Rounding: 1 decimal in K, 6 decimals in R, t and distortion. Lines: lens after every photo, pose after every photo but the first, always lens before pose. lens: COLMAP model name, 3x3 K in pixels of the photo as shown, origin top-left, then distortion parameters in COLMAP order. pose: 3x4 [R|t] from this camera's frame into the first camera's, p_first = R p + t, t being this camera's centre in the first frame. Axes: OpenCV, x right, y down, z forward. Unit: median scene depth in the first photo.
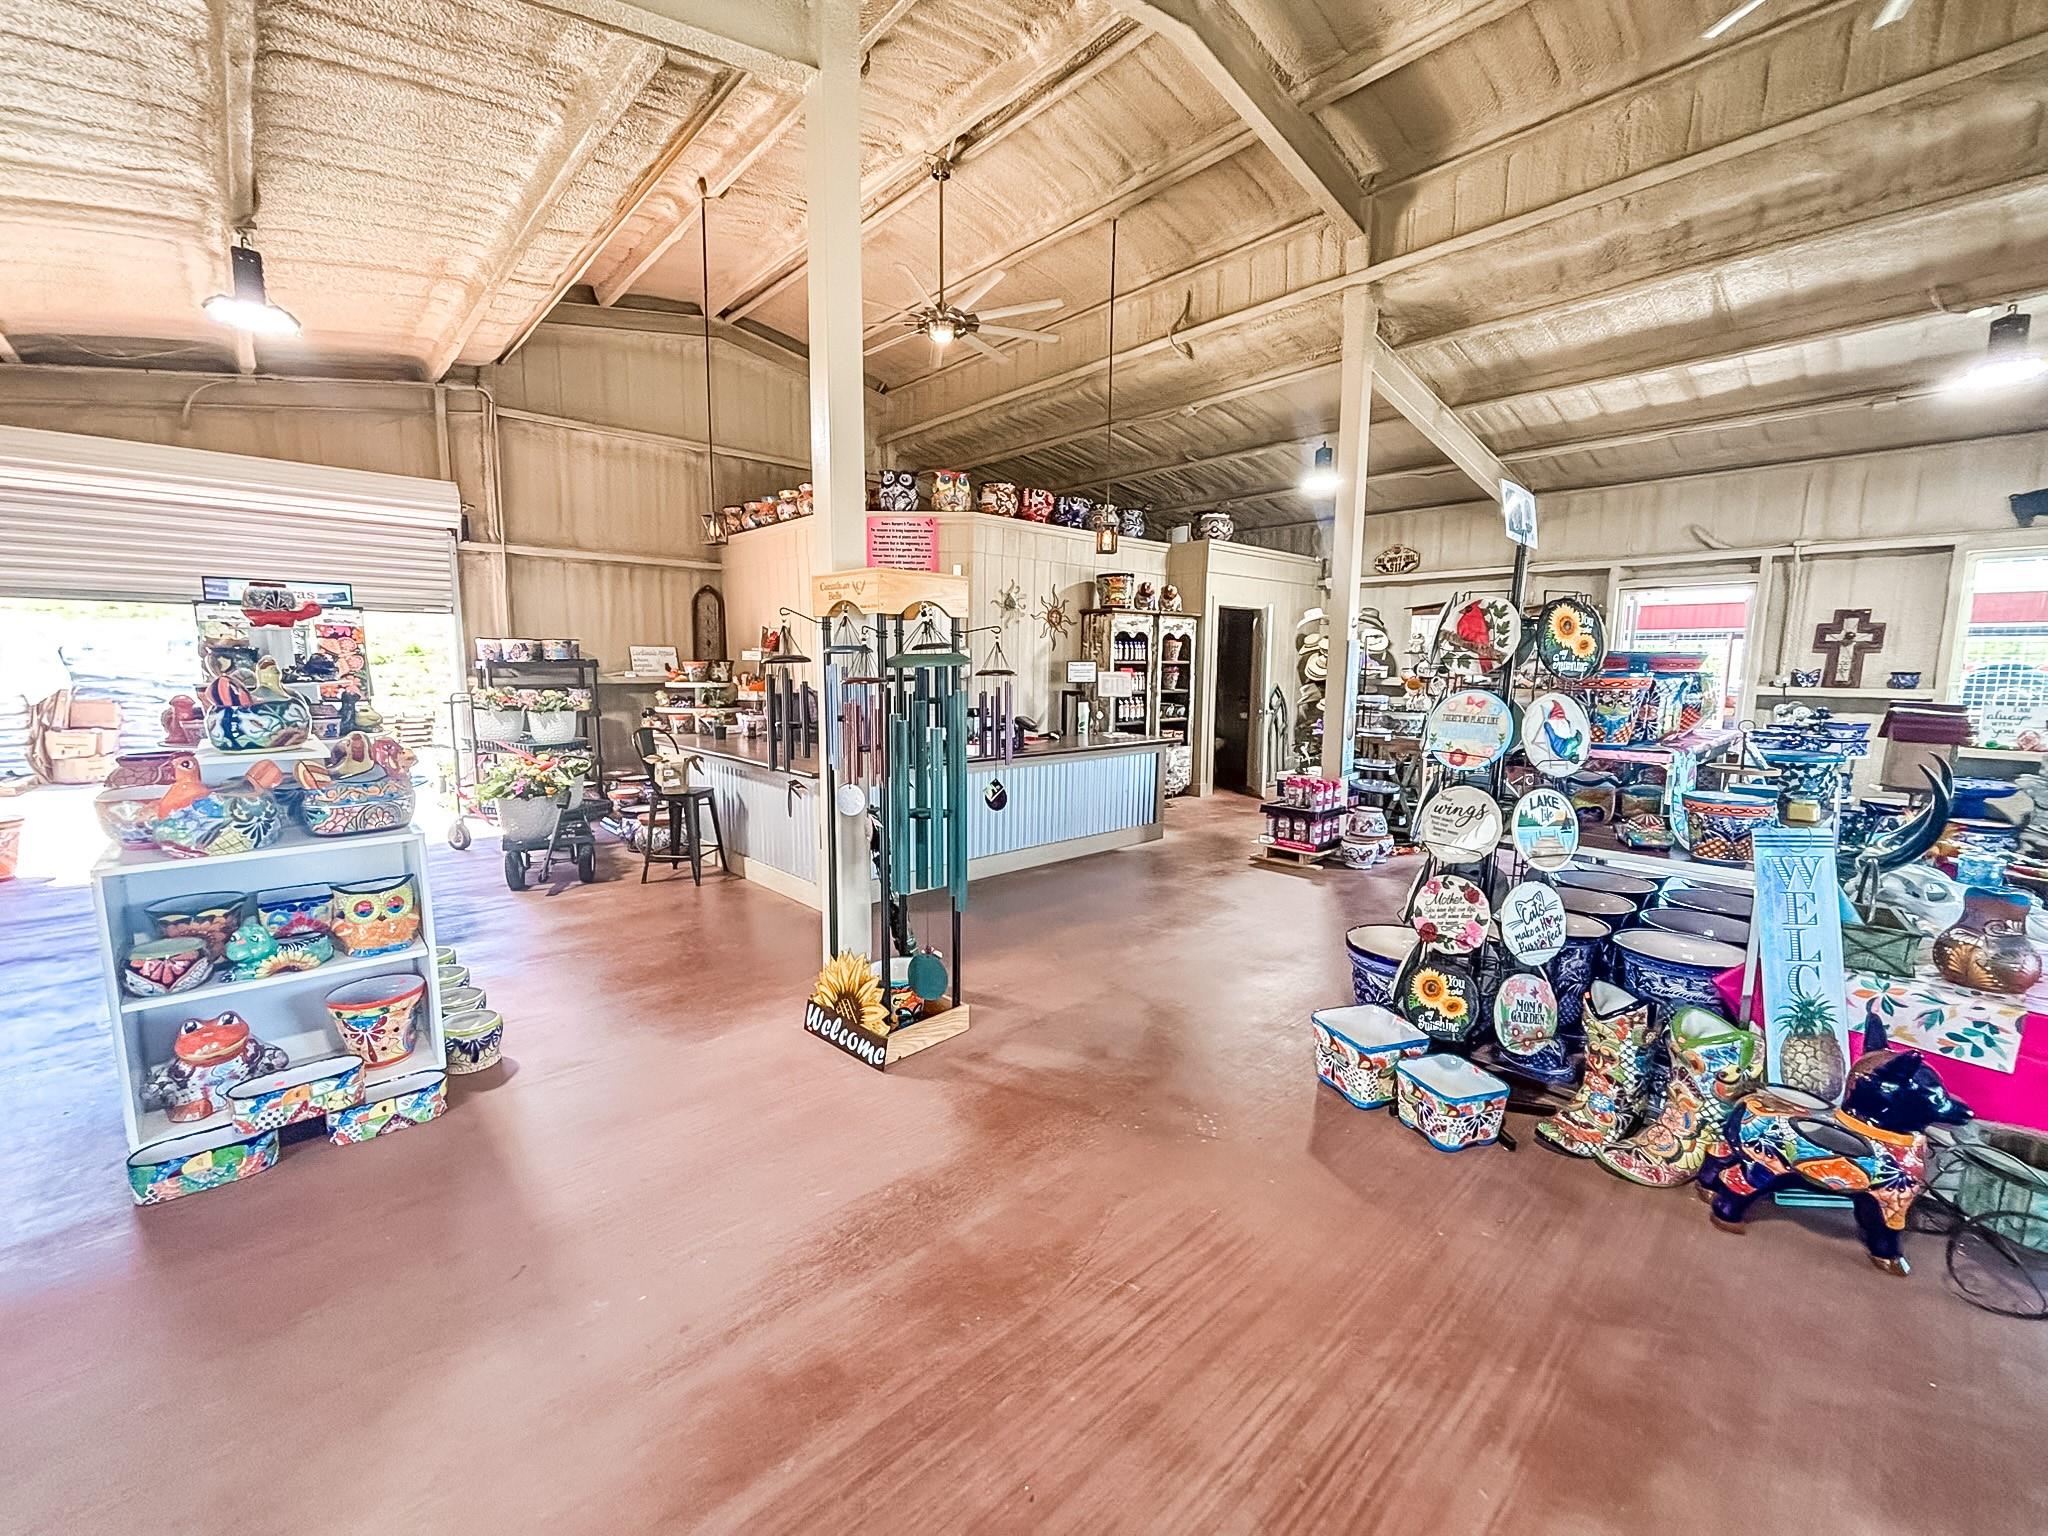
lens RADIAL K [[825.4, 0, 1024.0], [0, 825.4, 768.0], [0, 0, 1]] dist [-0.001018, -0.004379]
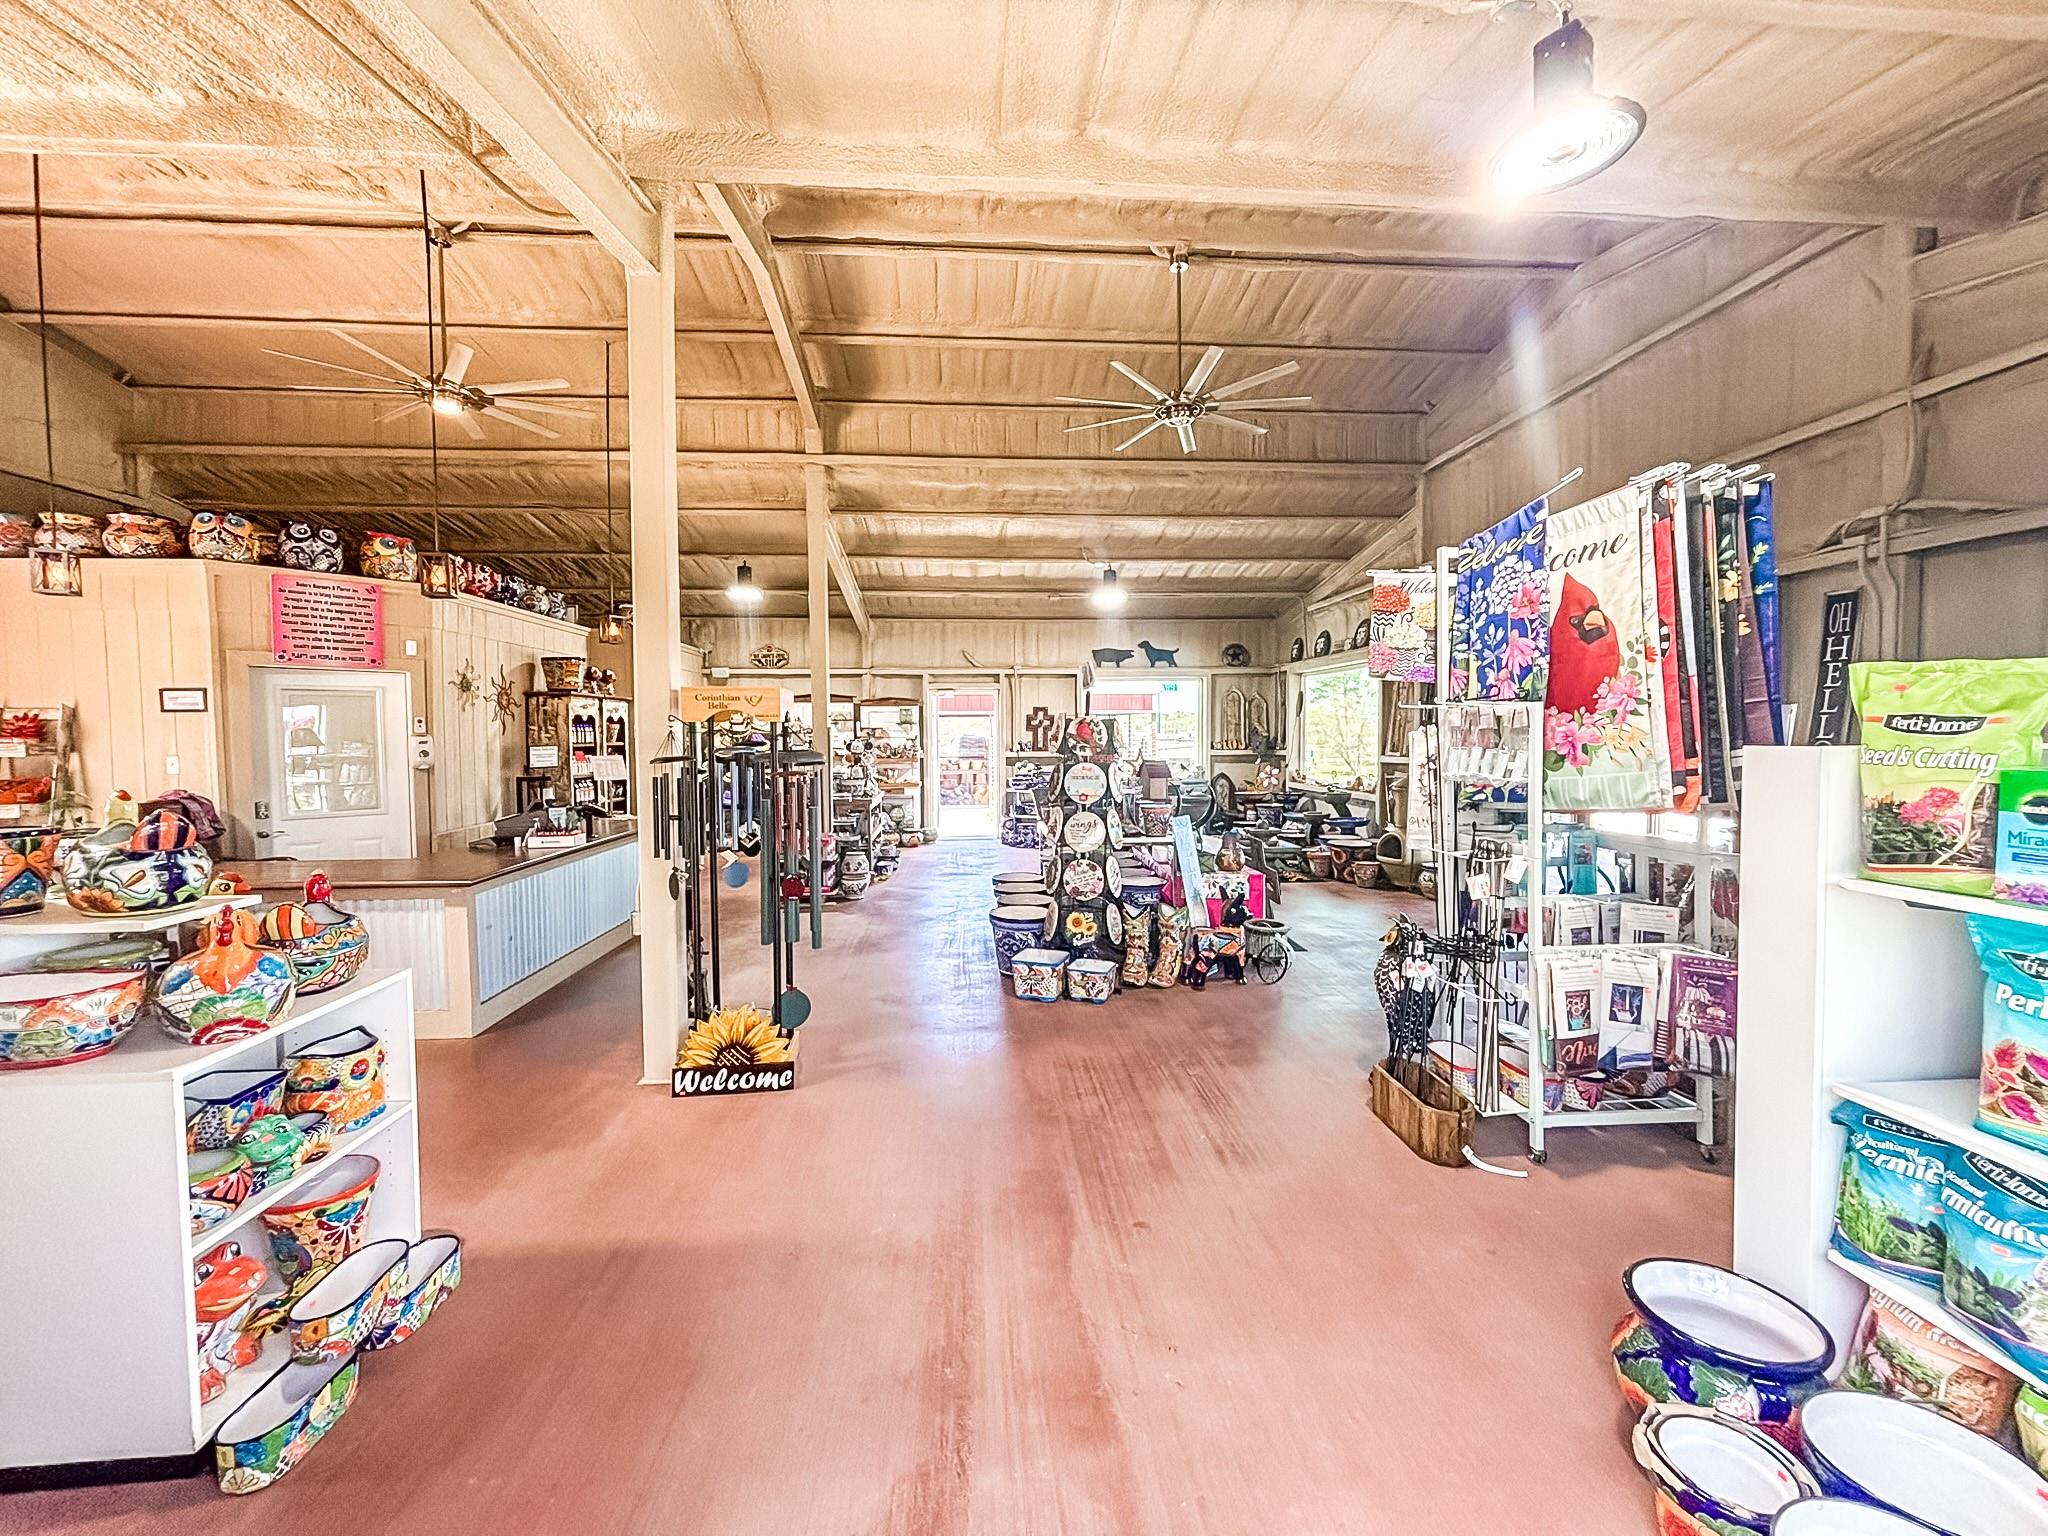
lens RADIAL K [[814.9, 0, 1026.3], [0, 814.9, 772.3], [0, 0, 1]] dist [-0.001493, -0.027190]
pose [[0.609582, -0.047921, 0.791274, -0.396021], [0.109832, 0.993650, -0.024435, -0.014706], [-0.785078, 0.101802, 0.610974, -0.027341]]
